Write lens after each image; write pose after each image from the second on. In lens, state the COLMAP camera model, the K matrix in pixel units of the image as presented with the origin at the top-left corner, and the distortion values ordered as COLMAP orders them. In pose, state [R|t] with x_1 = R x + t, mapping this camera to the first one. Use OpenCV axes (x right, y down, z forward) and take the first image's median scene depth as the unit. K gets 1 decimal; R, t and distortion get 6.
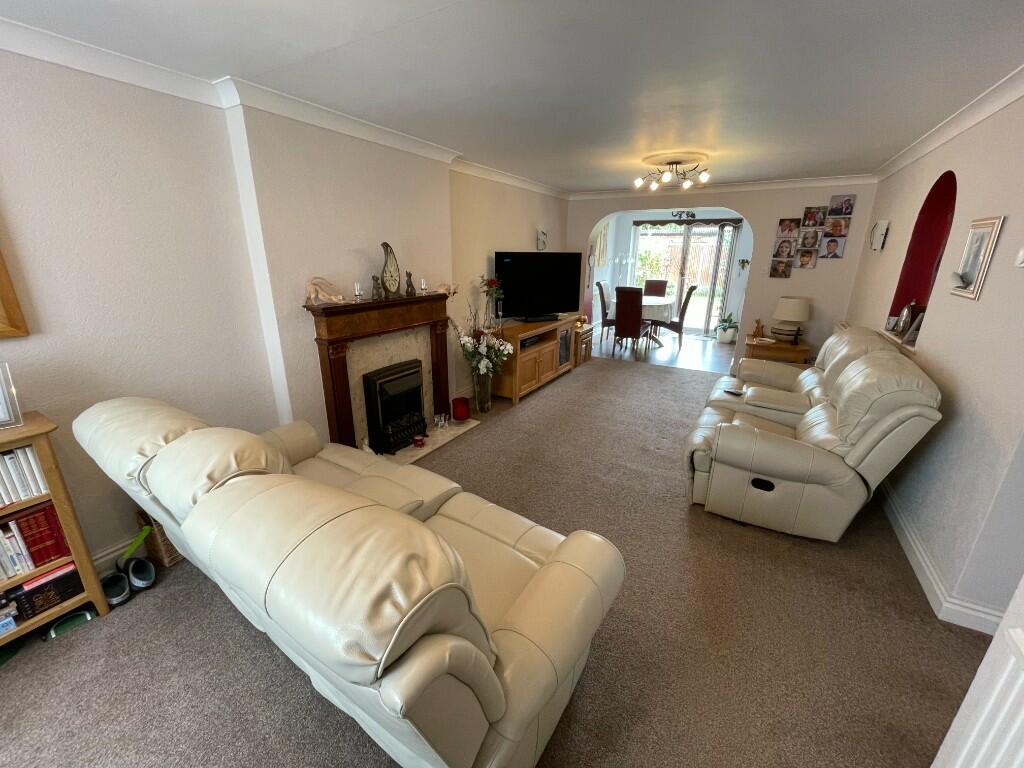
lens RADIAL K [[416.2, 0, 512.0], [0, 416.2, 384.0], [0, 0, 1]] dist [-0.001640, -0.001458]
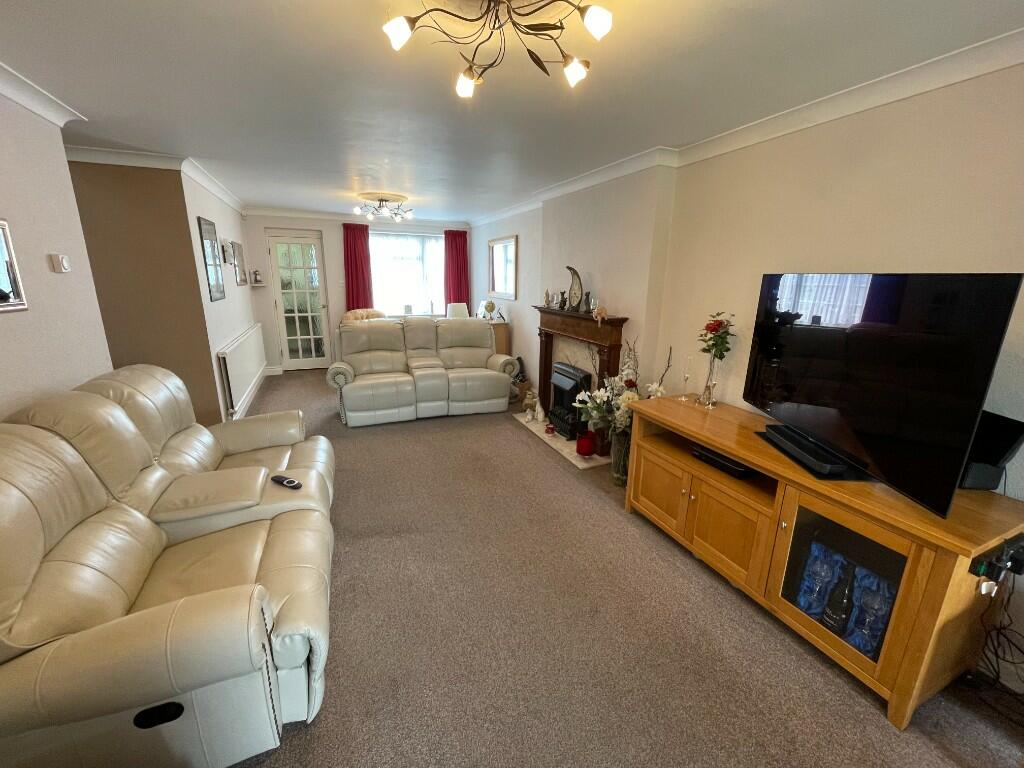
lens RADIAL K [[416.2, 0, 512.0], [0, 416.2, 384.0], [0, 0, 1]] dist [-0.001640, -0.001458]
pose [[-0.599810, 0.180823, -0.779442, 1.203019], [-0.262741, 0.875604, 0.405321, -0.691309], [0.755774, 0.447907, -0.477686, 2.280667]]
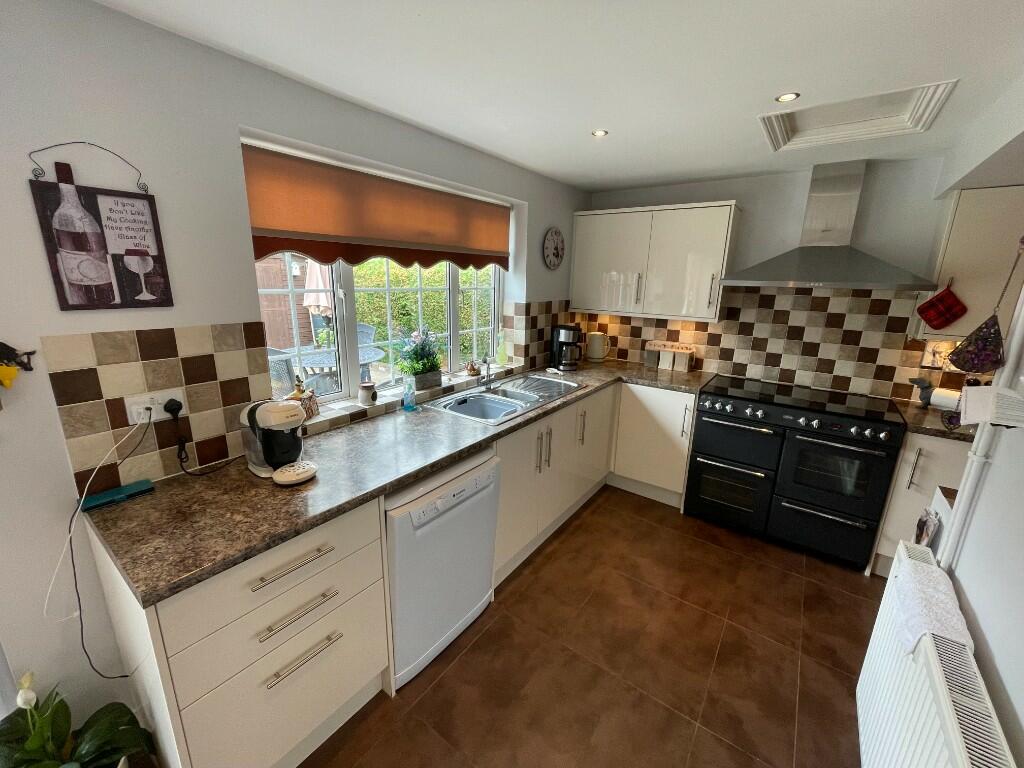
lens RADIAL K [[416.2, 0, 512.0], [0, 416.2, 384.0], [0, 0, 1]] dist [-0.001640, -0.001458]
pose [[0.125584, -0.254353, 0.958923, 0.419292], [0.281664, 0.935942, 0.211369, -0.251691], [-0.951259, 0.243550, 0.189181, 0.760594]]
